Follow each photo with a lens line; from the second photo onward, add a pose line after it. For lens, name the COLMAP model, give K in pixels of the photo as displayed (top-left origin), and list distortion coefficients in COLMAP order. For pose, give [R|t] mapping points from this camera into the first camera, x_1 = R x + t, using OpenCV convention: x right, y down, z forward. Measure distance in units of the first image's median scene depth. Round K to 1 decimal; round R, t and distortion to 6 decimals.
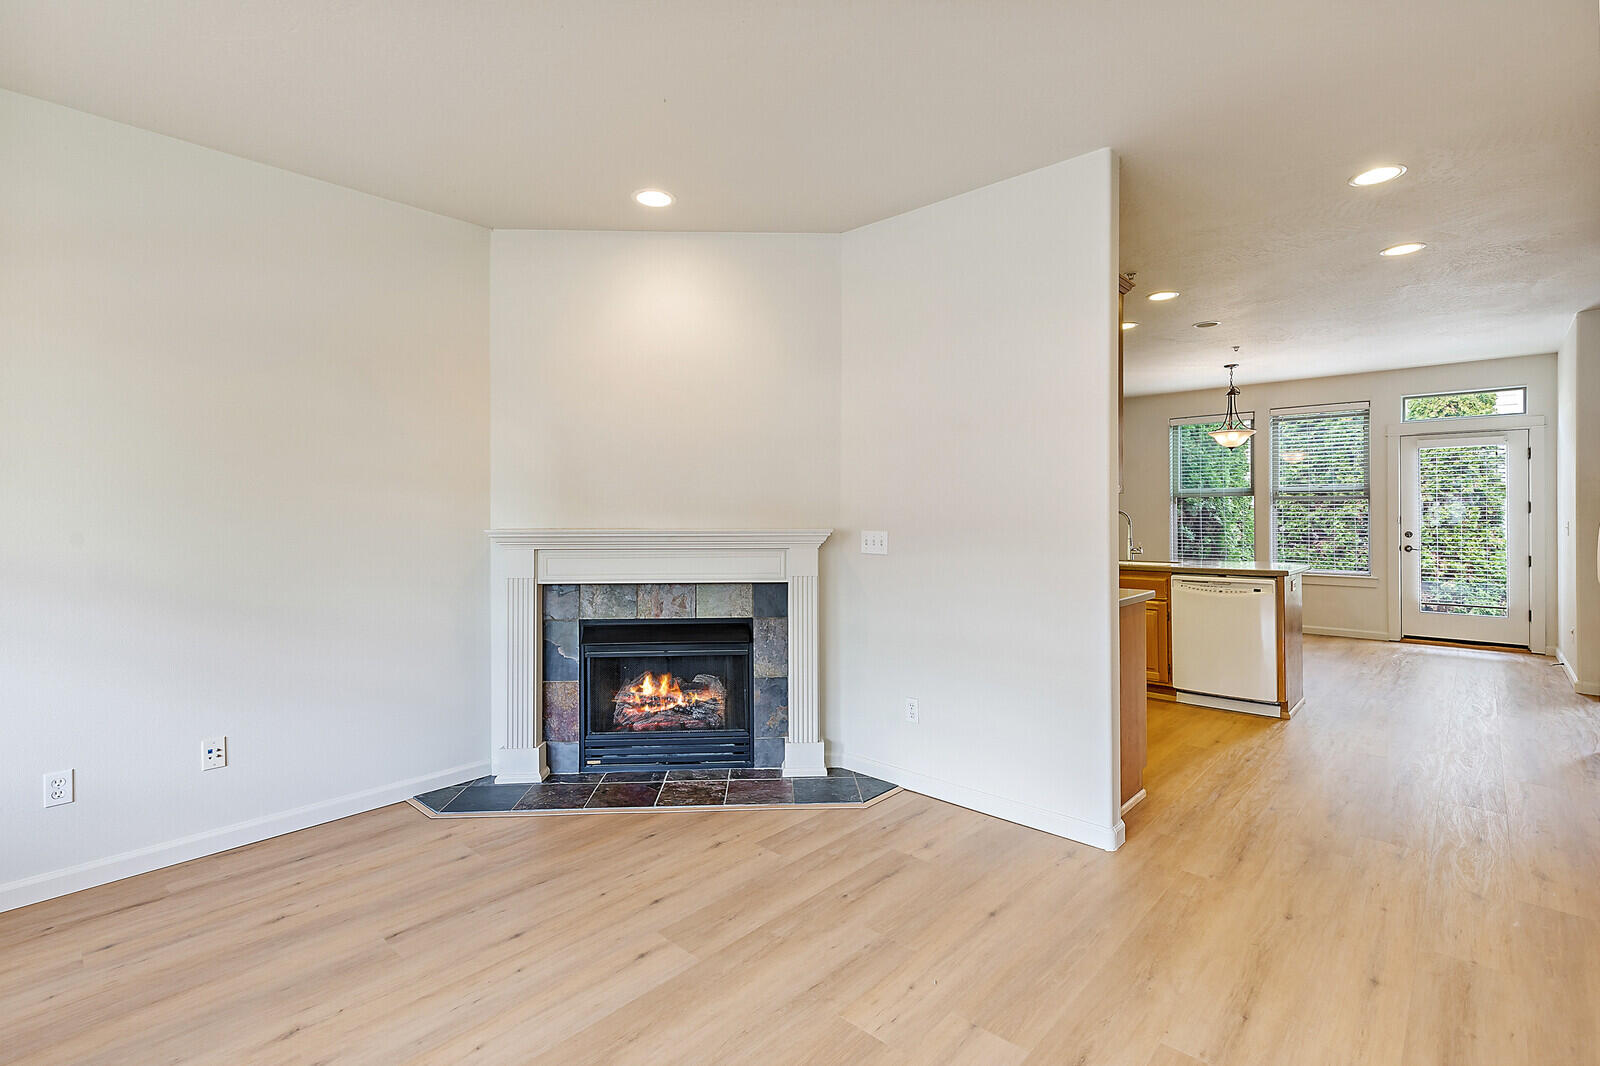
lens RADIAL K [[726.3, 0, 802.0], [0, 726.3, 513.7], [0, 0, 1]] dist [0.006223, -0.001564]
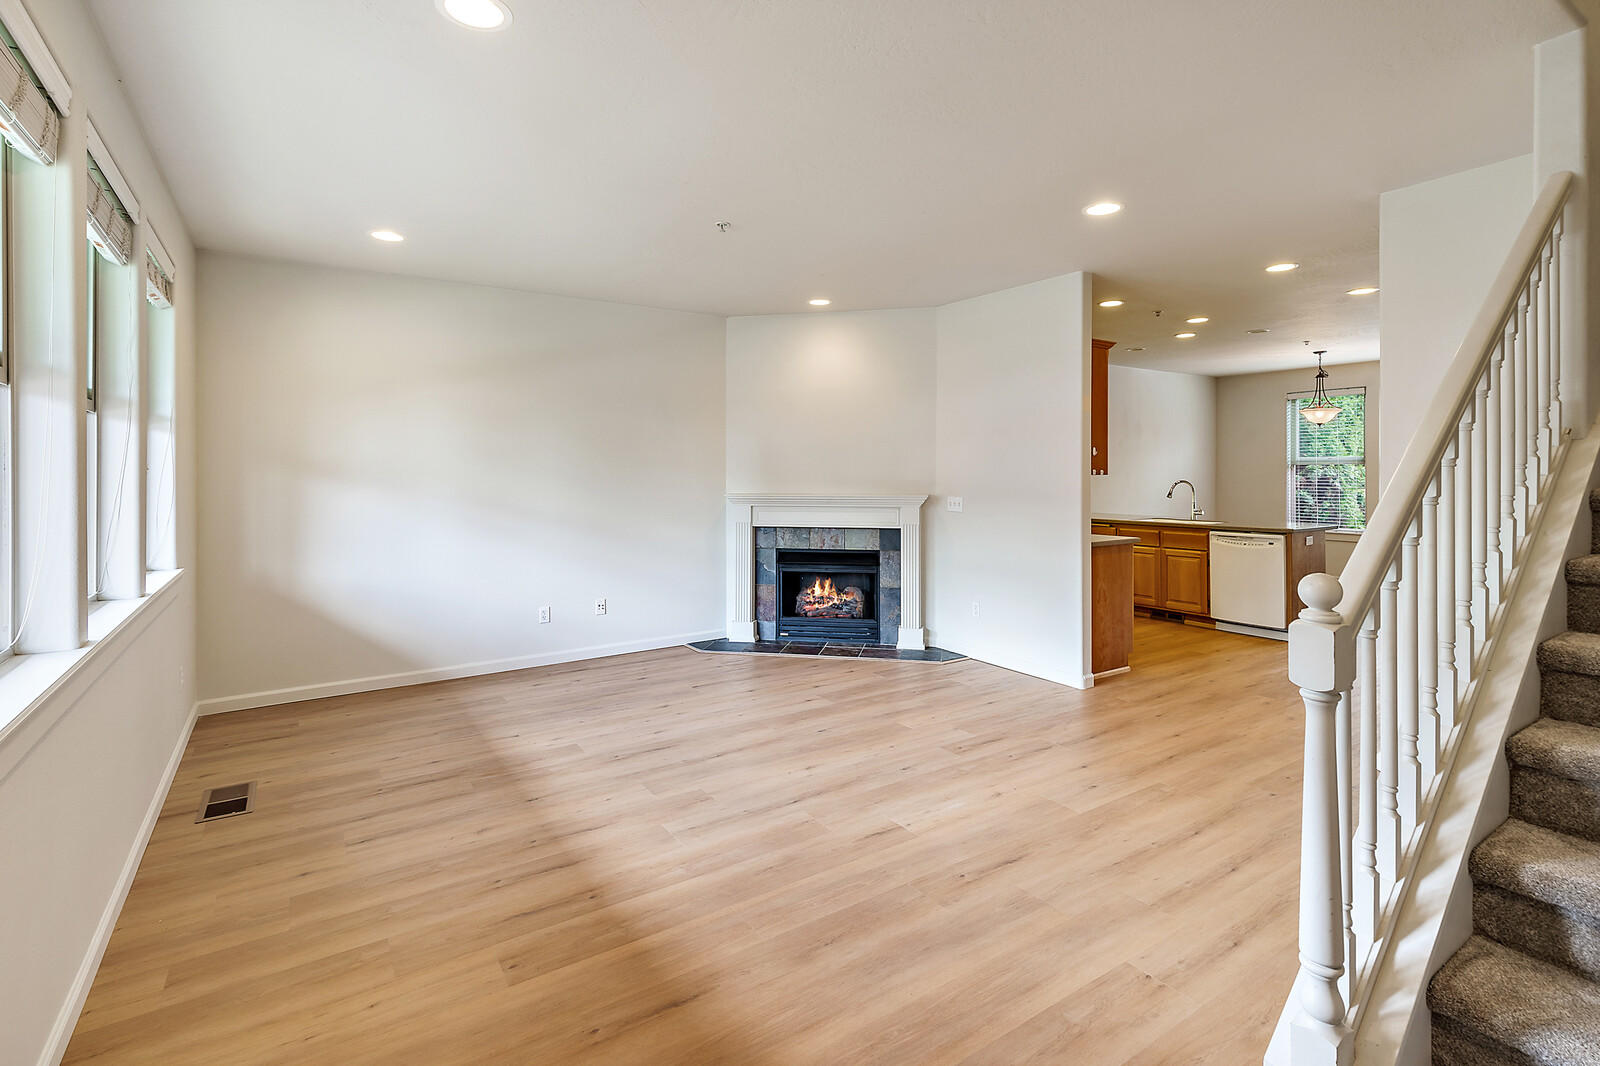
lens RADIAL K [[726.3, 0, 794.8], [0, 726.3, 476.7], [0, 0, 1]] dist [0.006223, -0.001564]
pose [[0.966576, 0.001757, -0.256374, 0.162092], [0.000163, 0.999972, 0.007468, -0.031099], [0.256380, -0.007260, 0.966549, -0.596933]]
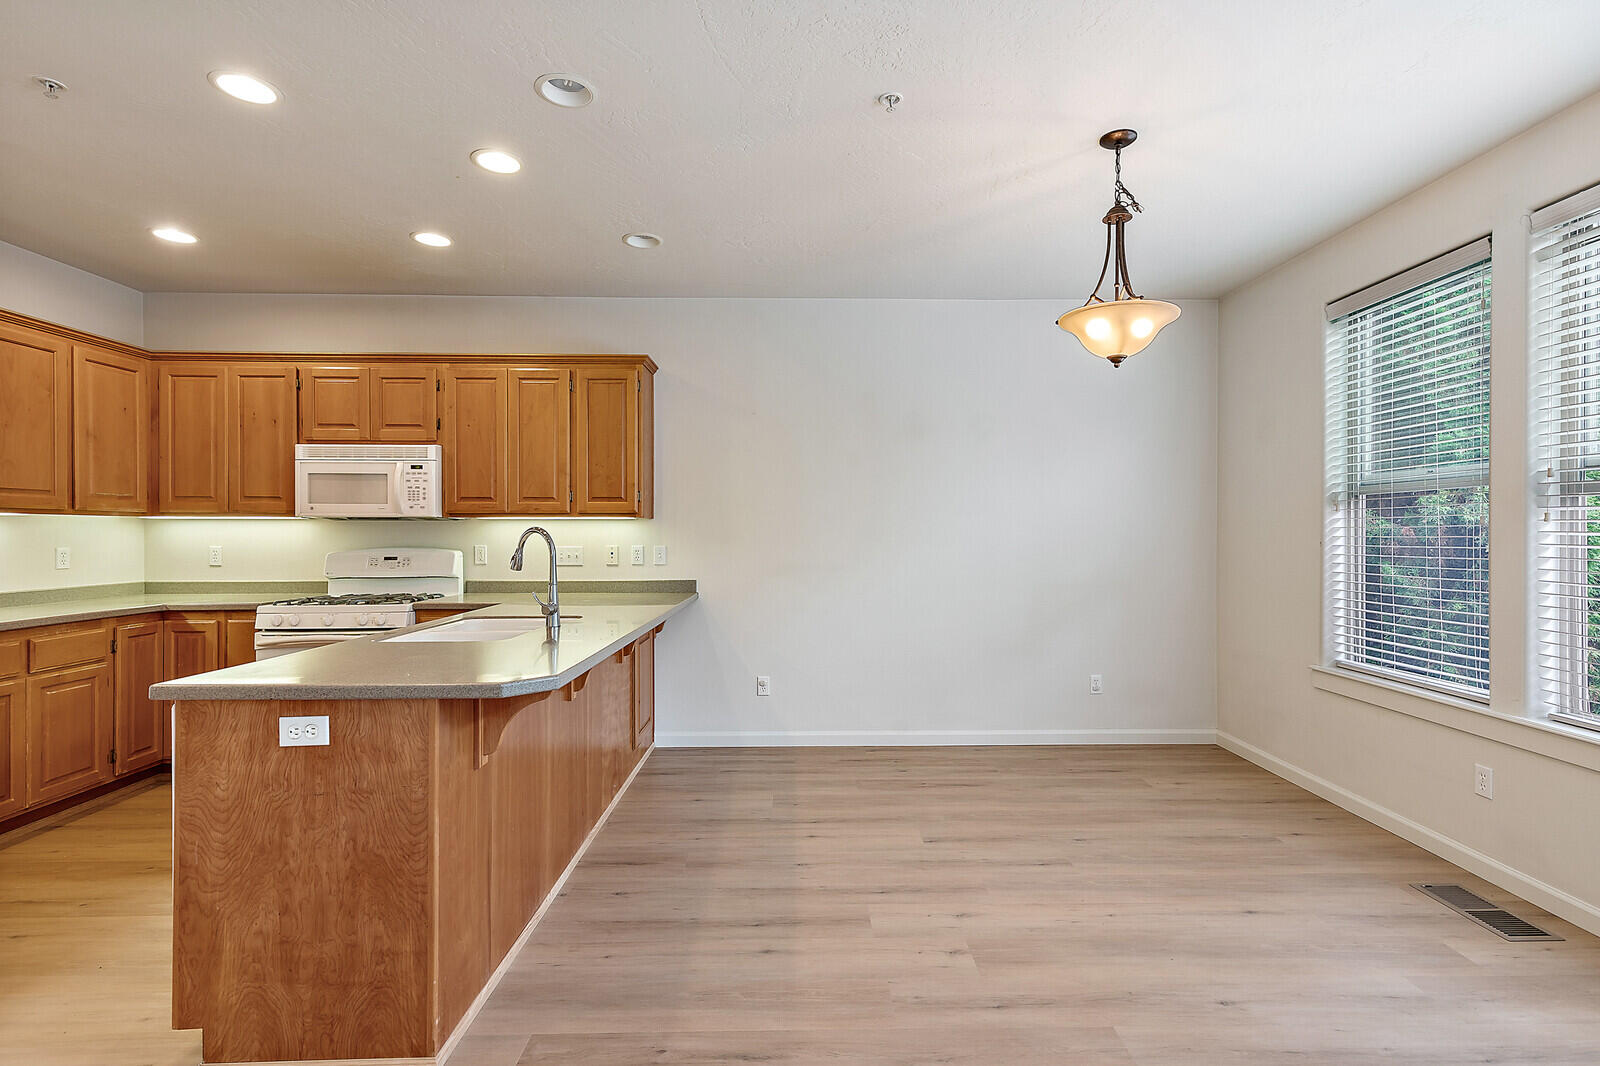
lens RADIAL K [[726.3, 0, 809.4], [0, 726.3, 523.3], [0, 0, 1]] dist [0.006223, -0.001564]
pose [[0.695499, -0.005406, -0.718507, 1.396202], [-0.001797, 0.999955, -0.009264, -0.003824], [0.718525, 0.007734, 0.695458, 1.179462]]
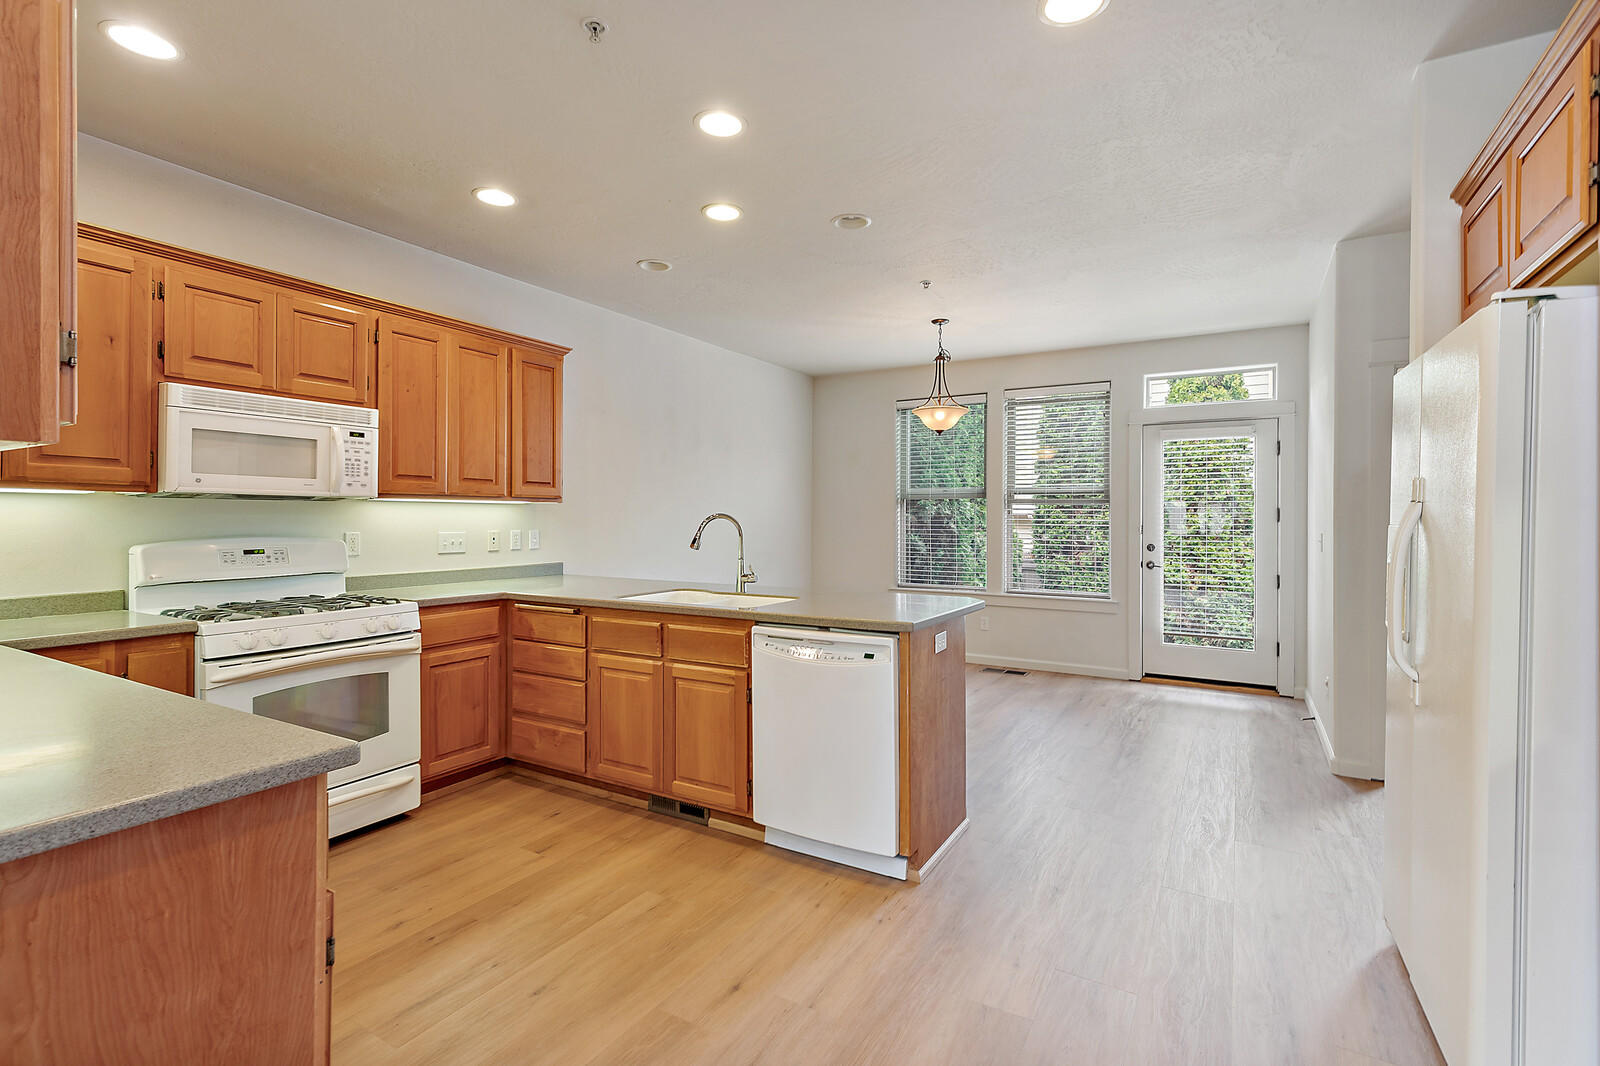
lens RADIAL K [[726.3, 0, 797.2], [0, 726.3, 516.7], [0, 0, 1]] dist [0.006223, -0.001564]
pose [[0.979824, 0.008111, 0.199698, 0.564716], [-0.007658, 0.999966, -0.003039, -0.000289], [-0.199716, 0.001448, 0.979853, 0.569195]]
